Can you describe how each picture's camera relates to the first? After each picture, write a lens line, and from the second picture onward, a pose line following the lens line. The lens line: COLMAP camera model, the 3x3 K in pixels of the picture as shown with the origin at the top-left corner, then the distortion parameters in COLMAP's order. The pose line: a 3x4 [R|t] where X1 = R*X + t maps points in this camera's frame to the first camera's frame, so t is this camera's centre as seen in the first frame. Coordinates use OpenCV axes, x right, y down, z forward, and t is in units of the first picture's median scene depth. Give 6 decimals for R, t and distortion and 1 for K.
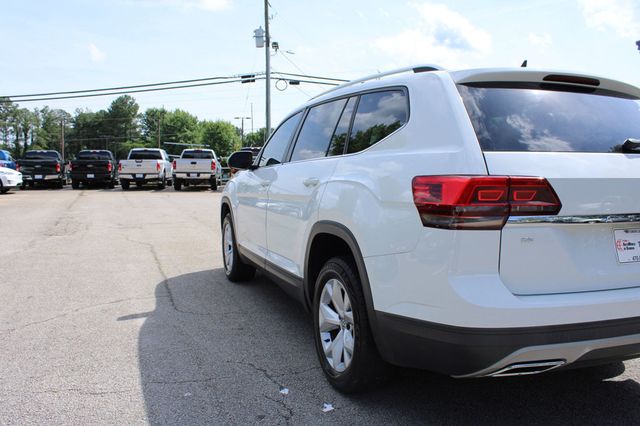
lens RADIAL K [[534.4, 0, 316.5], [0, 534.4, 215.5], [0, 0, 1]] dist [-0.170617, 0.153037]
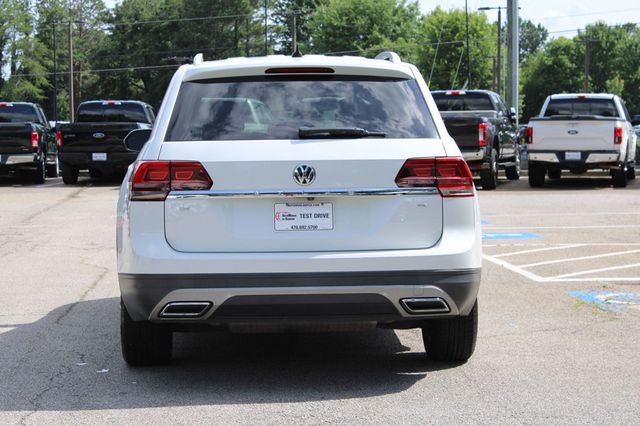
lens RADIAL K [[1452.6, 0, 320.0], [0, 1452.6, 213.0], [0, 0, 1]] dist [0.060892, -0.012554]
pose [[0.955009, 0.002384, -0.296568, 0.107240], [-0.012279, 0.999428, -0.031507, 0.009927], [0.296323, 0.033731, 0.954492, -0.141207]]
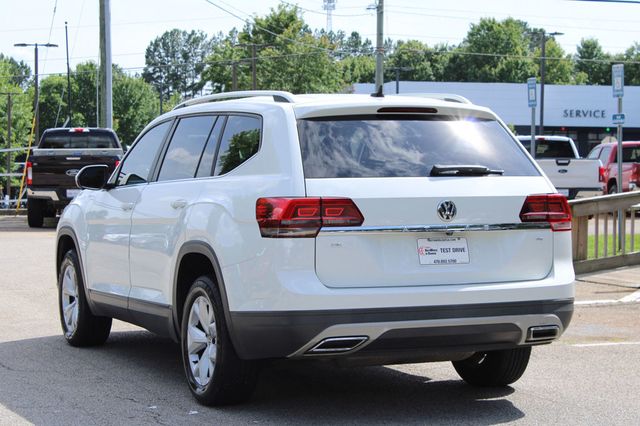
lens RADIAL K [[1452.6, 0, 320.0], [0, 1452.6, 213.0], [0, 0, 1]] dist [0.060892, -0.012554]
pose [[0.998179, -0.009988, 0.059489, 0.008501], [0.013409, 0.998262, -0.057388, 0.010451], [-0.058813, 0.058081, 0.996578, -0.158648]]
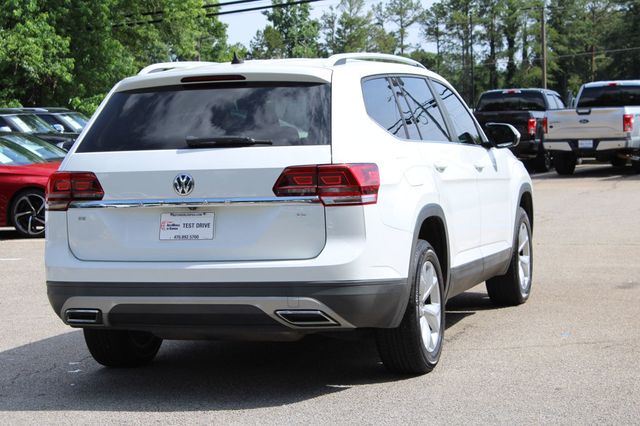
lens RADIAL K [[1452.6, 0, 320.0], [0, 1452.6, 213.0], [0, 0, 1]] dist [0.060892, -0.012554]
pose [[0.786464, 0.005539, -0.617611, 0.189991], [-0.018377, 0.999727, -0.014436, 0.004469], [0.617362, 0.022703, 0.786351, -0.093508]]
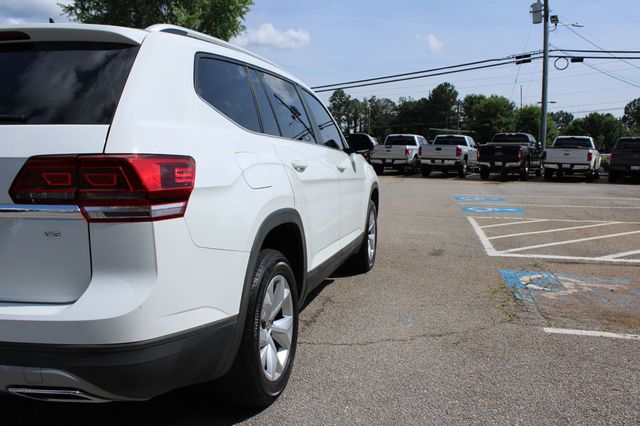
lens RADIAL K [[534.4, 0, 316.5], [0, 534.4, 215.5], [0, 0, 1]] dist [-0.170617, 0.153037]
pose [[0.822803, 0.066836, -0.564382, 0.103043], [-0.053002, 0.997757, 0.040887, -0.003147], [0.565849, -0.003728, 0.824500, 0.046315]]
